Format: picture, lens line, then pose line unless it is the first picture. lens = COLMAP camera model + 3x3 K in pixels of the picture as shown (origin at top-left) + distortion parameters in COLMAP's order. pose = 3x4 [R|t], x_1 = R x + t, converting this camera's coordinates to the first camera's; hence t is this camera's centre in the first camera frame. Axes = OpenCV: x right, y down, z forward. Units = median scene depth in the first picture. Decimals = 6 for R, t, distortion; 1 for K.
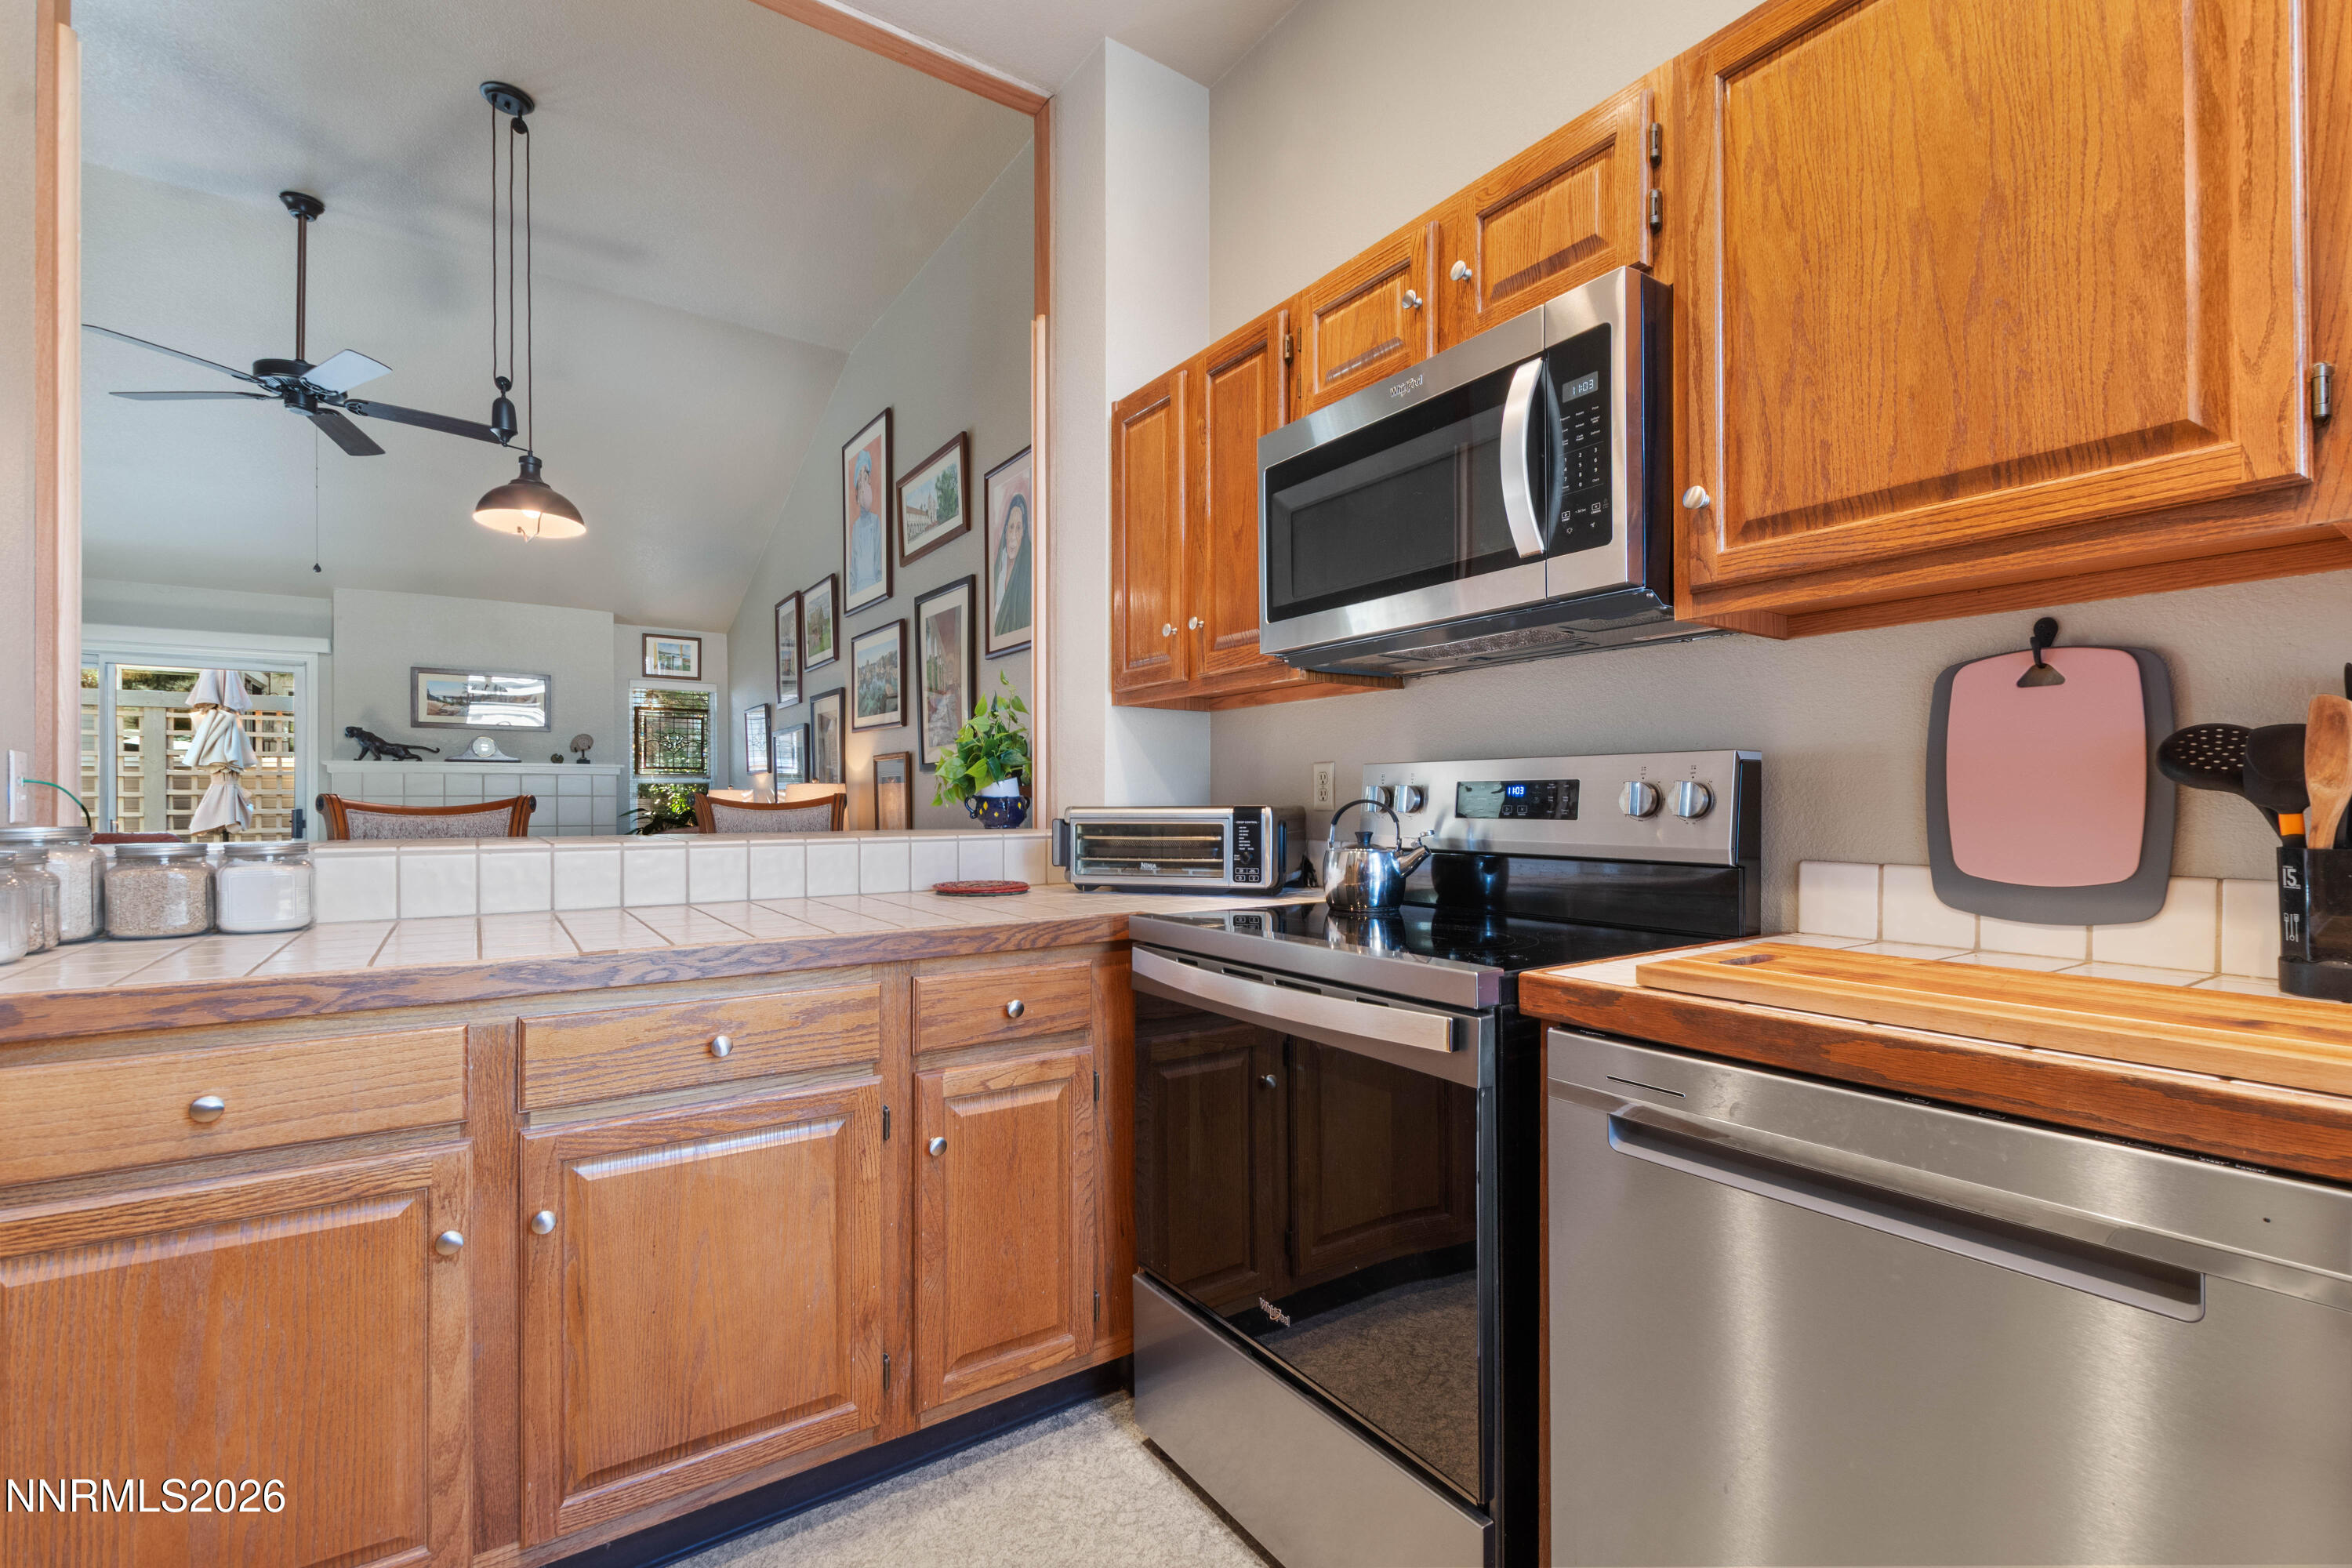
lens RADIAL K [[1005.2, 0, 1179.8], [0, 1005.2, 798.1], [0, 0, 1]] dist [-0.000377, 0.000044]
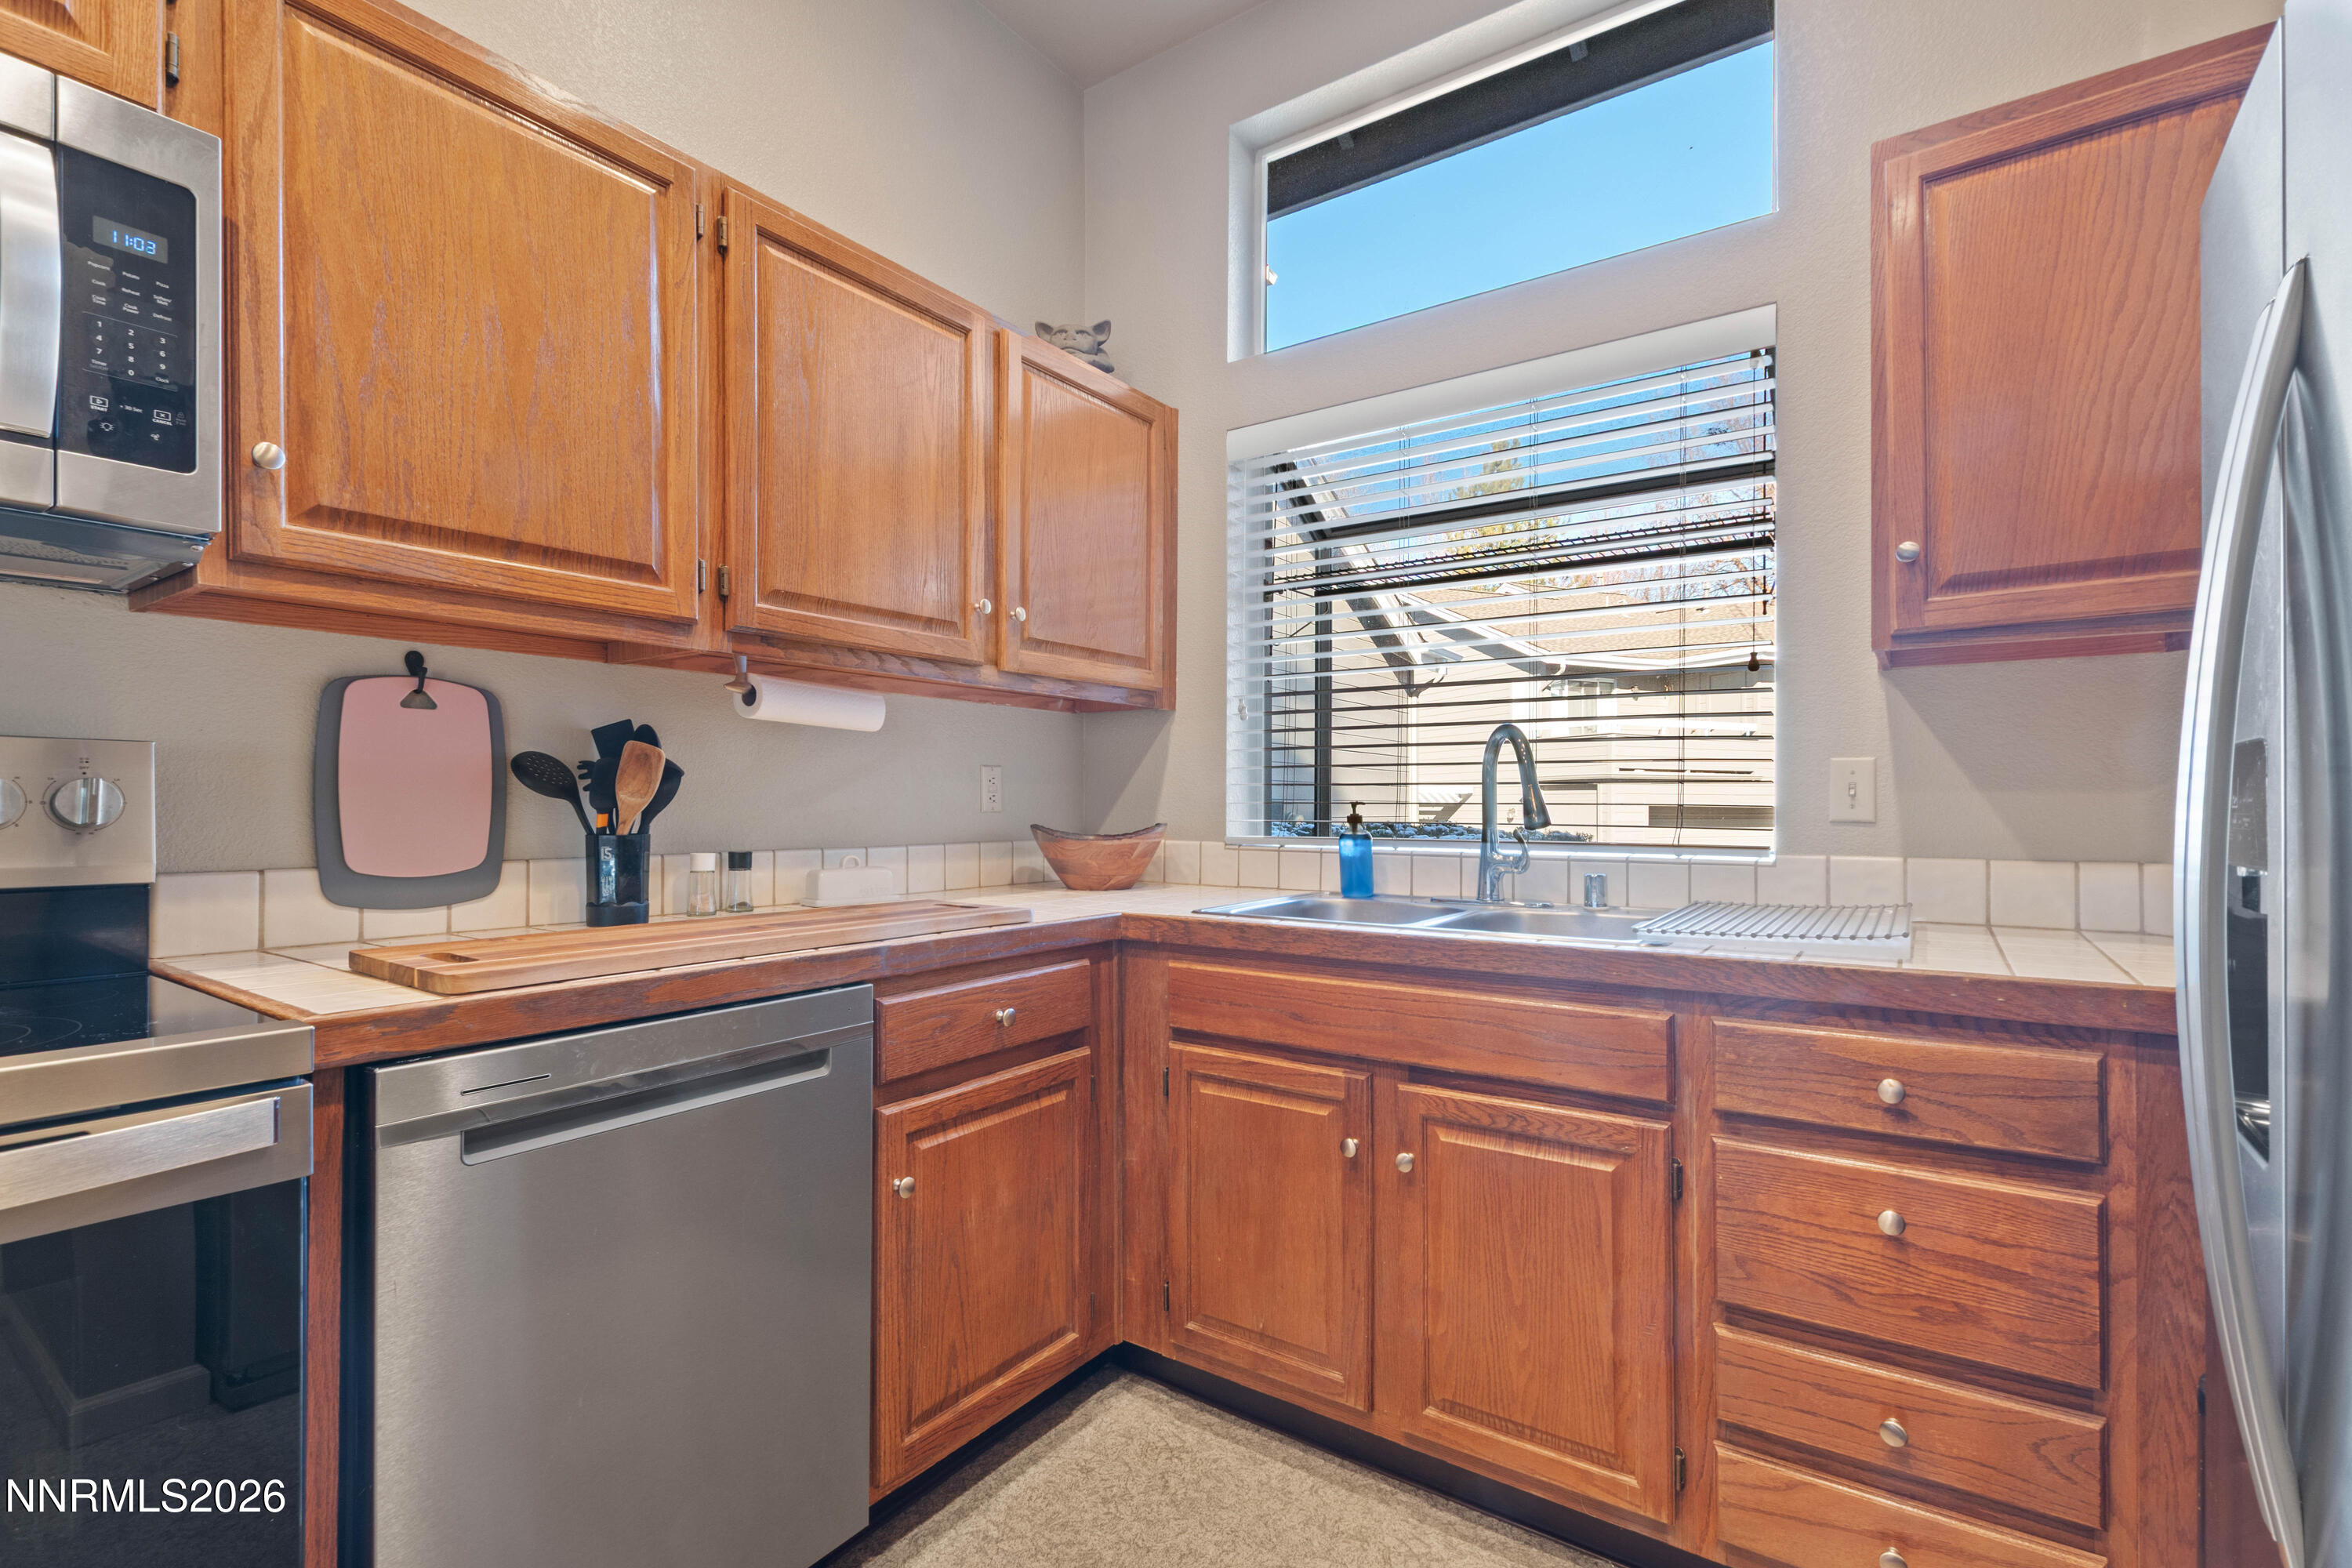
lens RADIAL K [[1076.8, 0, 1176.0], [0, 1076.8, 784.0], [0, 0, 1]] dist [0.000424, 0.000018]
pose [[-0.352873, 0.019357, 0.935471, -0.657498], [-0.004521, 0.999739, -0.022392, 0.002364], [-0.935660, -0.012131, -0.352693, 0.614189]]
